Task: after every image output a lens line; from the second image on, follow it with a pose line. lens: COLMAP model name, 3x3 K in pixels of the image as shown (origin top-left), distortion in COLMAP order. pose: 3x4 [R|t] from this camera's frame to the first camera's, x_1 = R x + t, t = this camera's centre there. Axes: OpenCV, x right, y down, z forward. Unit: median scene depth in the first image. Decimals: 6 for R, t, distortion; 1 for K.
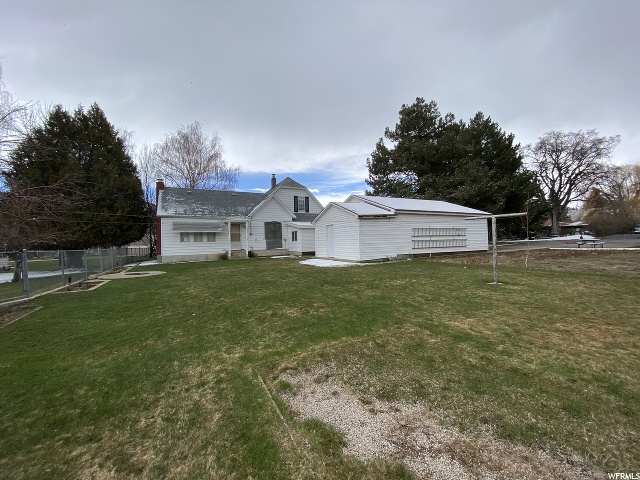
lens RADIAL K [[253.9, 0, 327.0], [0, 253.9, 237.9], [0, 0, 1]] dist [0.002367, -0.009338]
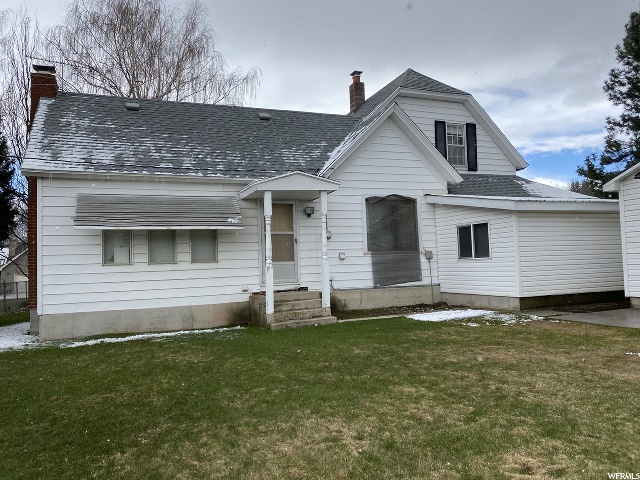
lens RADIAL K [[490.9, 0, 320.0], [0, 490.9, 240.0], [0, 0, 1]] dist [0.040030, -0.000762]
pose [[0.990128, -0.014257, -0.139437, -0.237824], [0.010130, 0.999491, -0.030265, 0.006977], [0.139798, 0.028554, 0.989768, 0.445546]]
